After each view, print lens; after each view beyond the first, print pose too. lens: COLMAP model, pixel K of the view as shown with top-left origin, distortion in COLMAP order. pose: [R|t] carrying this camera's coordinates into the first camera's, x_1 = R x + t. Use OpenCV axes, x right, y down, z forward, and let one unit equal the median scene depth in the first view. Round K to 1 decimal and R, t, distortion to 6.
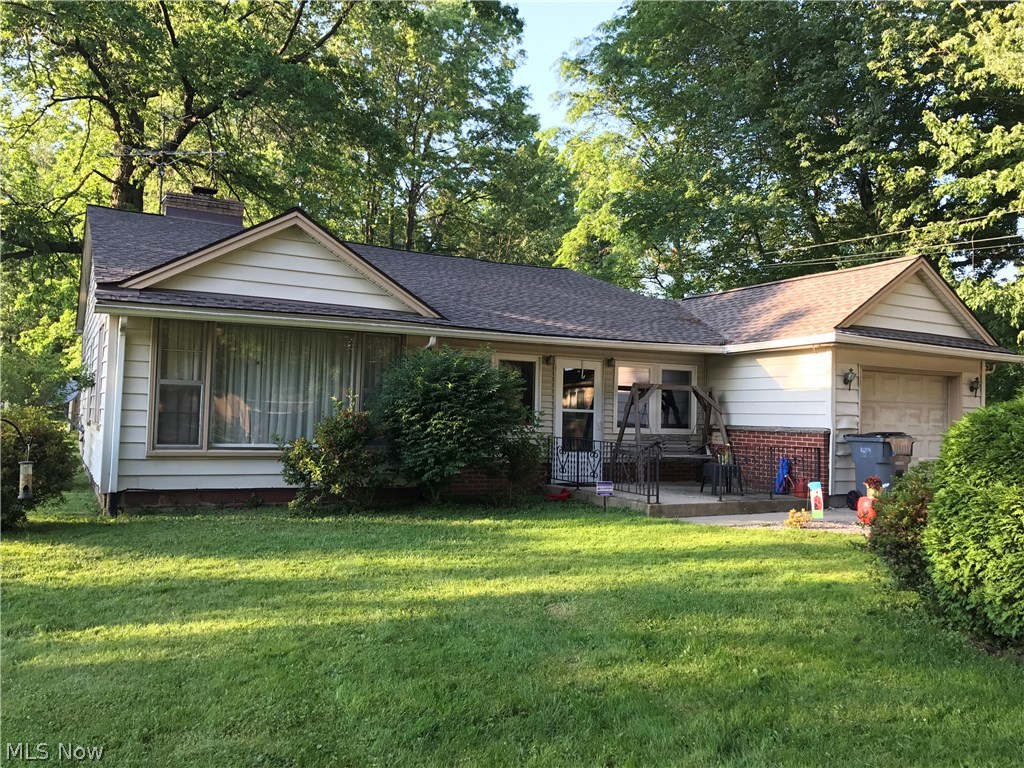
lens RADIAL K [[841.4, 0, 508.0], [0, 841.4, 381.1], [0, 0, 1]] dist [0.012927, 0.002010]
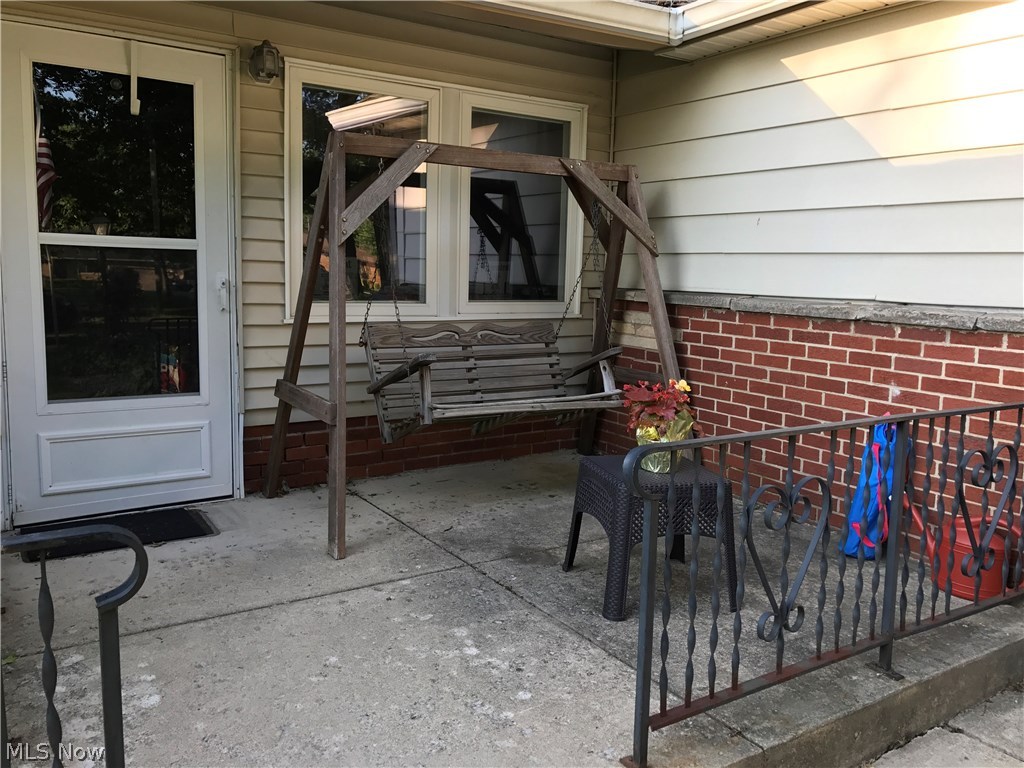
lens RADIAL K [[841.4, 0, 512.8], [0, 841.4, 386.6], [0, 0, 1]] dist [0.012927, 0.002010]
pose [[0.995461, -0.014663, 0.094034, 0.170675], [-0.002884, 0.982959, 0.183804, 0.029692], [-0.095127, -0.183241, 0.978455, 0.690377]]
